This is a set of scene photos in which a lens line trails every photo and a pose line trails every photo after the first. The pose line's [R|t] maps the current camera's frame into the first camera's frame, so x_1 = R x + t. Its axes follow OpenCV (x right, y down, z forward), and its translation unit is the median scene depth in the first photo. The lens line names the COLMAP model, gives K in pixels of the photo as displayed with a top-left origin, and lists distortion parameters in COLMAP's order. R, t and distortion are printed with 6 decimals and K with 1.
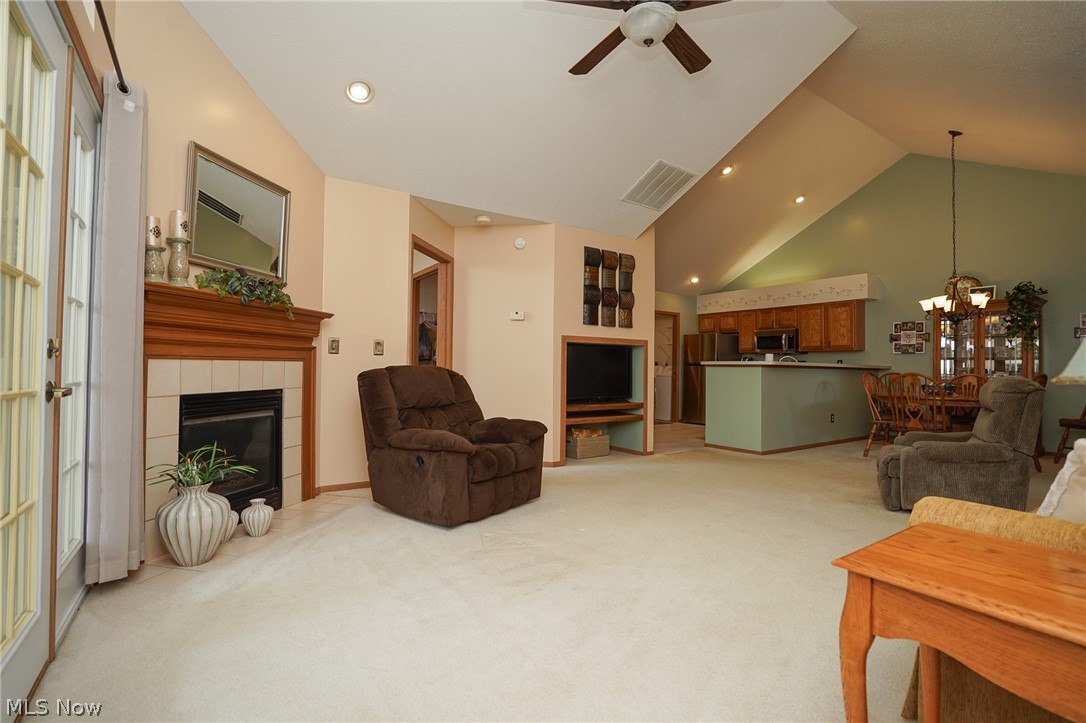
lens RADIAL K [[519.8, 0, 543.0], [0, 519.8, 361.5], [0, 0, 1]] dist [-0.060059, 0.026581]
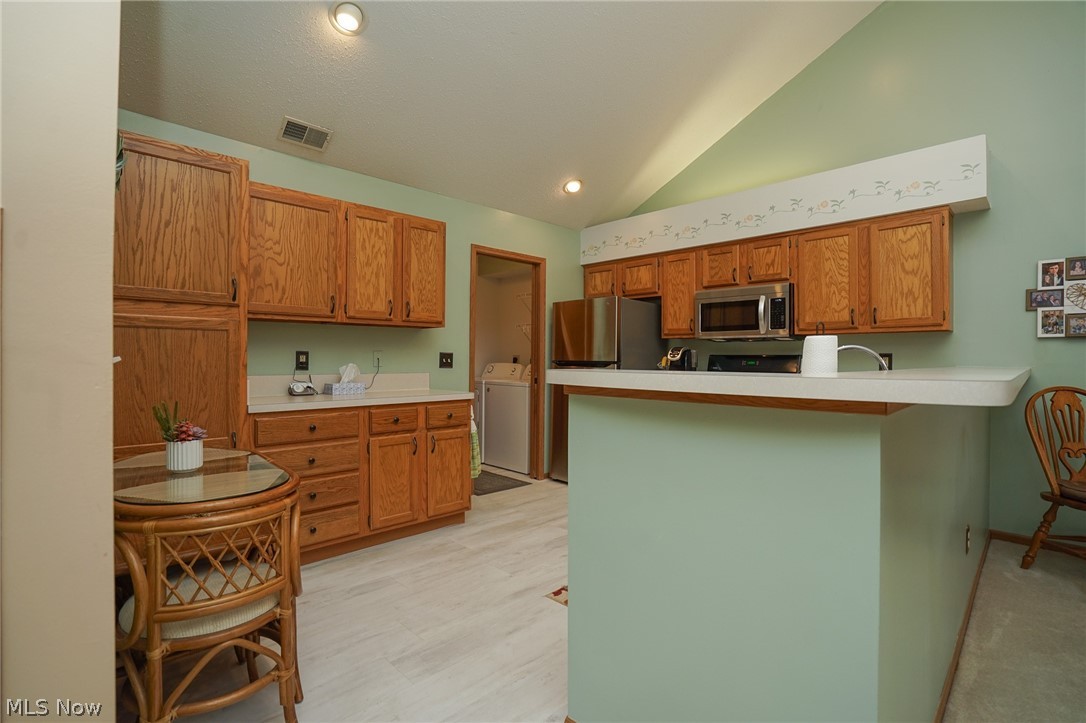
lens RADIAL K [[500.0, 0, 544.4], [0, 500.0, 358.8], [0, 0, 1]] dist [-0.048660, 0.019395]
pose [[0.984512, -0.007523, 0.175158, 0.217954], [0.004738, 0.999856, 0.016311, -0.006287], [-0.175255, -0.015229, 0.984405, 0.644470]]
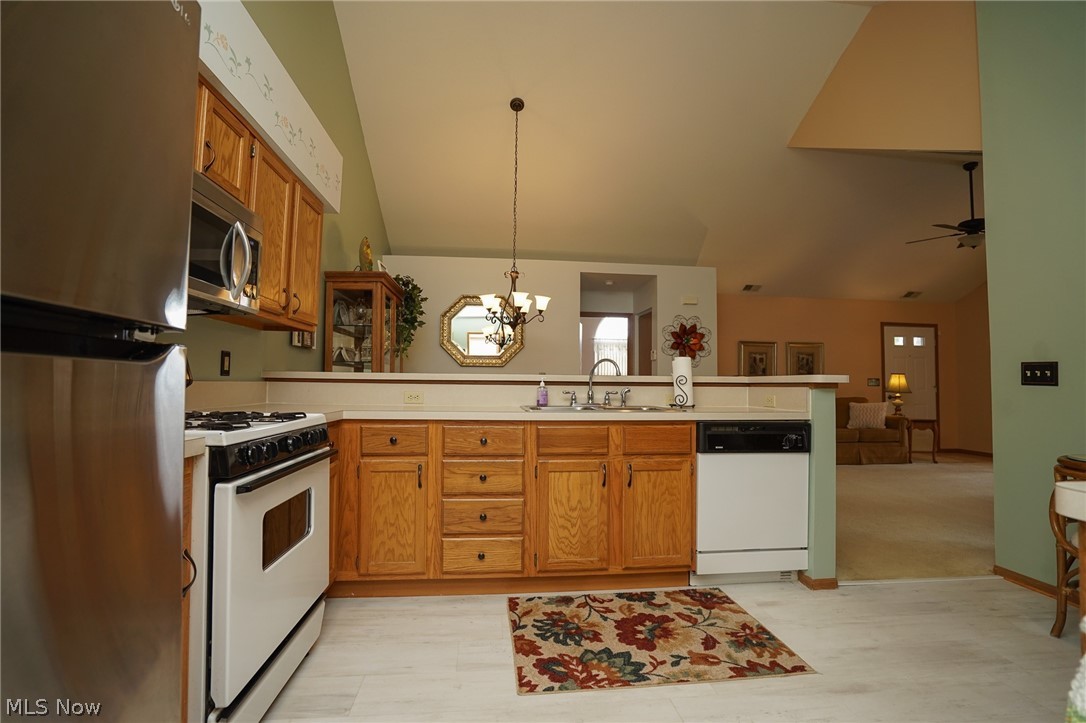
lens RADIAL K [[499.5, 0, 541.1], [0, 499.5, 358.3], [0, 0, 1]] dist [-0.057238, 0.021574]
pose [[-0.876954, 0.000703, 0.480573, 0.273179], [-0.031134, 0.997815, -0.058274, 0.013826], [-0.479564, -0.066066, -0.875016, 1.194753]]
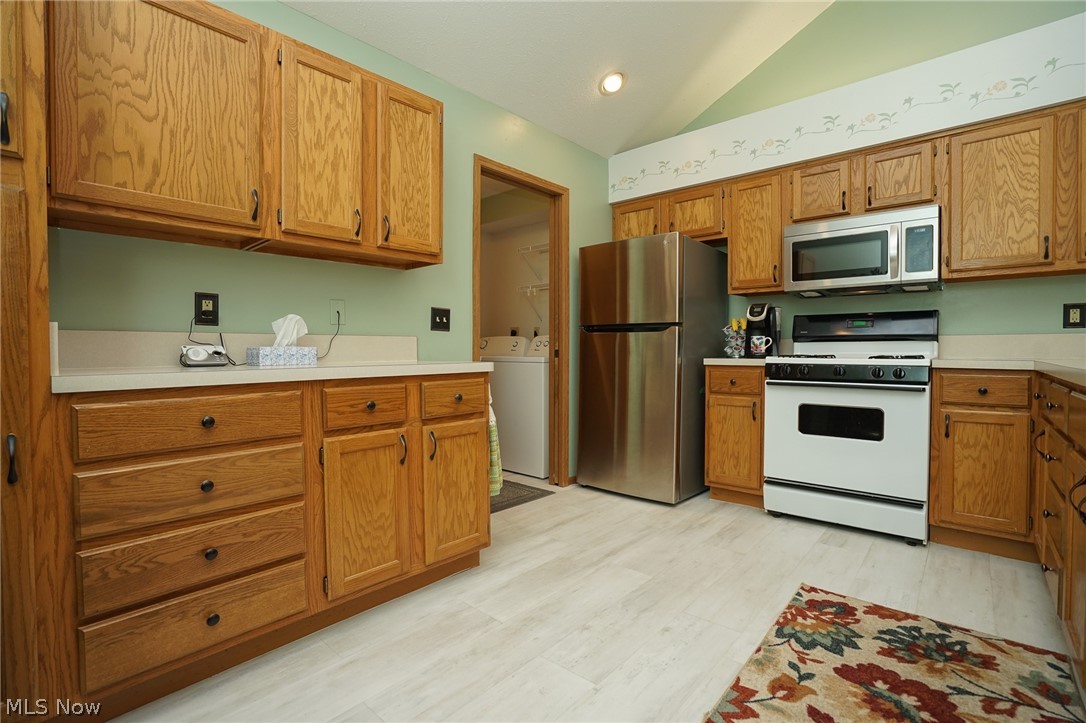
lens RADIAL K [[500.0, 0, 544.4], [0, 500.0, 358.8], [0, 0, 1]] dist [-0.048660, 0.019395]
pose [[0.970261, -0.018888, 0.241325, 0.194989], [0.010265, 0.999265, 0.036940, 0.017633], [-0.241845, -0.033364, 0.969741, 0.804934]]
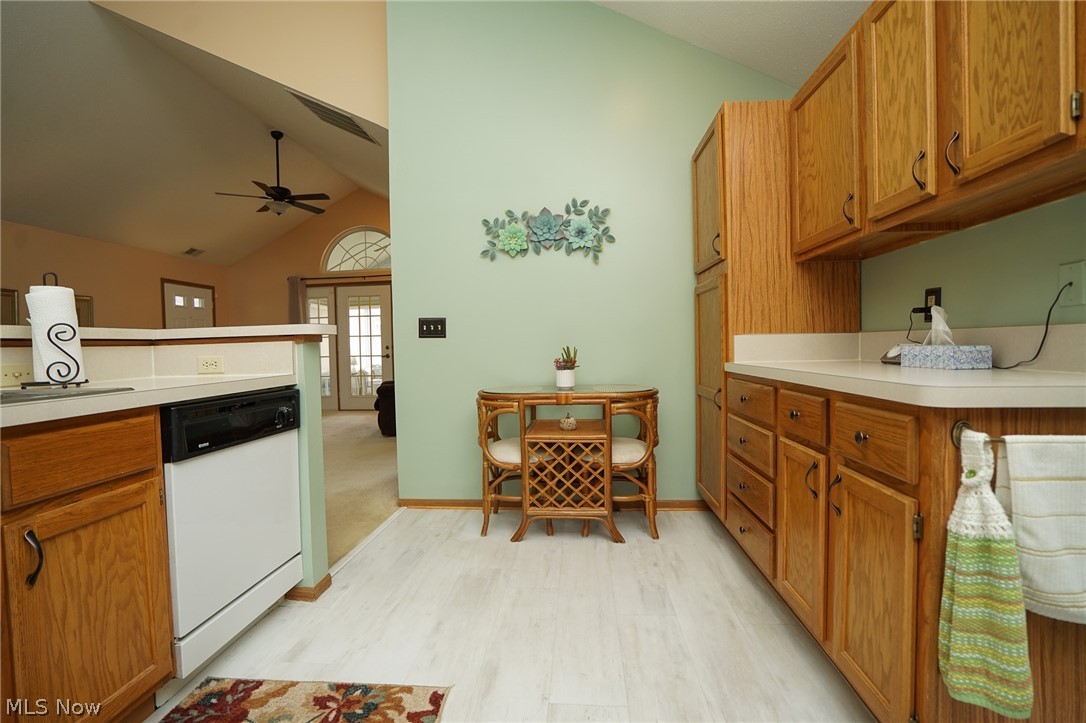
lens RADIAL K [[499.5, 0, 541.1], [0, 499.5, 358.3], [0, 0, 1]] dist [-0.057238, 0.021574]
pose [[-0.635420, 0.023762, -0.771801, 0.383202], [0.029434, 0.999545, 0.006541, 0.018773], [0.771606, -0.018560, -0.635830, 1.074344]]
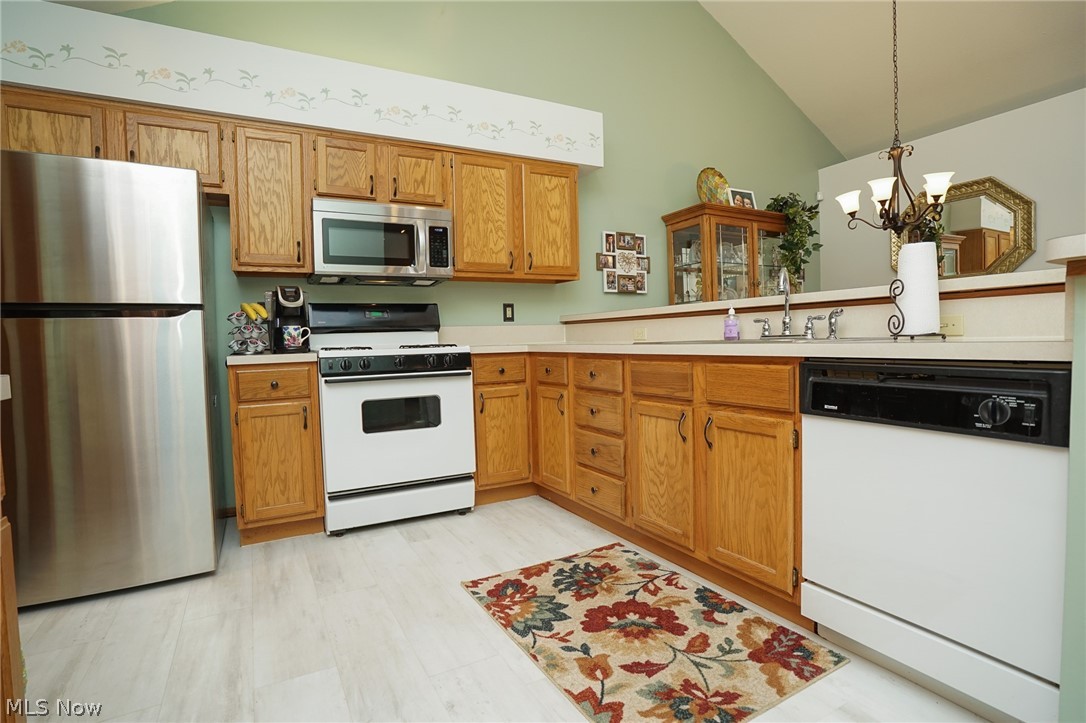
lens RADIAL K [[536.5, 0, 539.9], [0, 536.5, 358.3], [0, 0, 1]] dist [-0.066739, 0.029103]
pose [[0.109052, -0.053631, 0.992588, 0.135240], [0.012028, 0.998542, 0.052631, 0.020629], [-0.993963, 0.006199, 0.109538, 0.944347]]
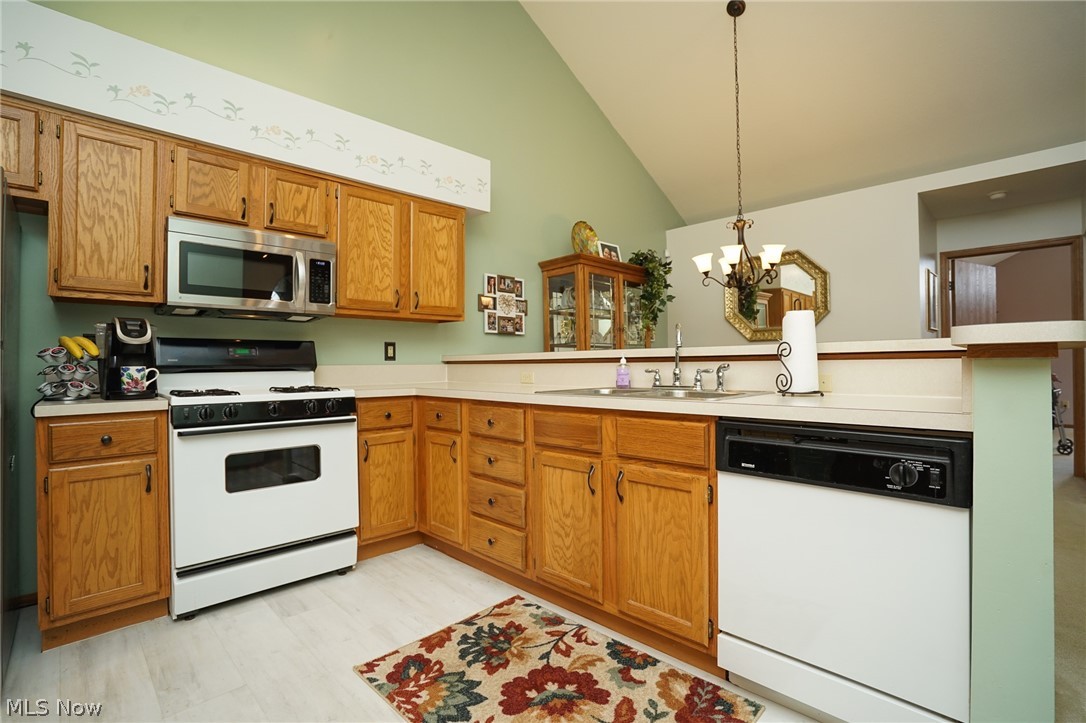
lens RADIAL K [[499.5, 0, 541.1], [0, 499.5, 358.3], [0, 0, 1]] dist [-0.057238, 0.021574]
pose [[-0.174896, -0.001082, 0.984586, 0.162537], [-0.008867, 0.999961, -0.000476, 0.010205], [-0.984547, -0.008814, -0.174899, 0.969900]]
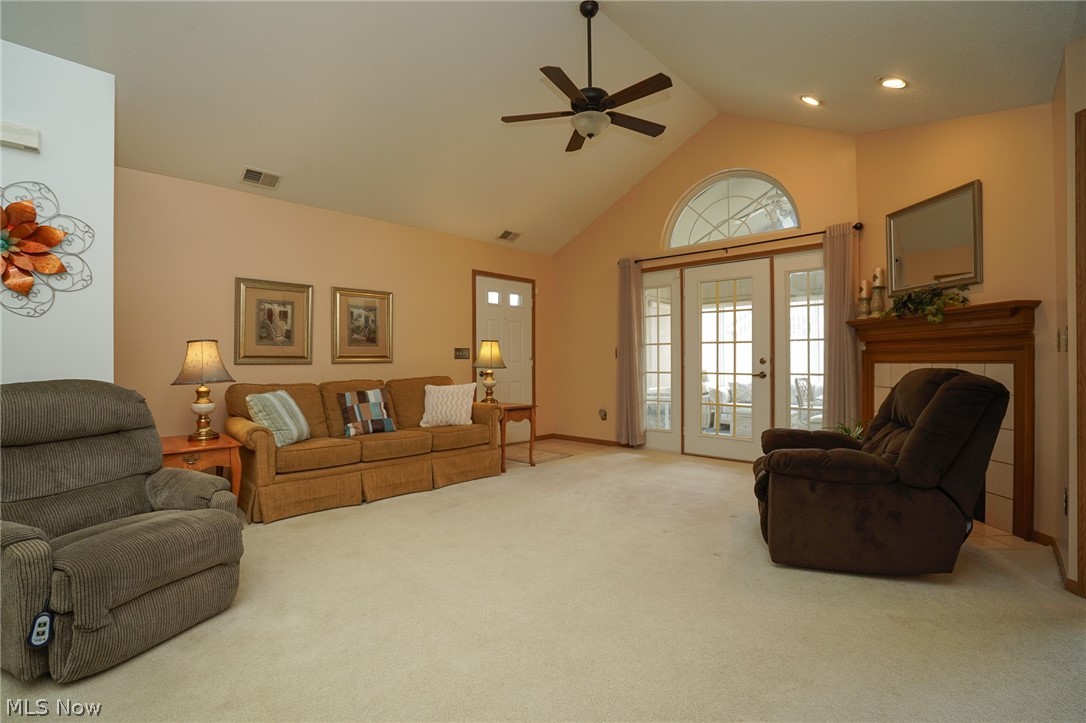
lens RADIAL K [[499.5, 0, 541.1], [0, 499.5, 358.3], [0, 0, 1]] dist [-0.057238, 0.021574]
pose [[-0.977480, -0.007951, -0.210879, 0.199449], [-0.003731, 0.999785, -0.020405, 0.004543], [0.210996, -0.019159, -0.977299, 0.733972]]
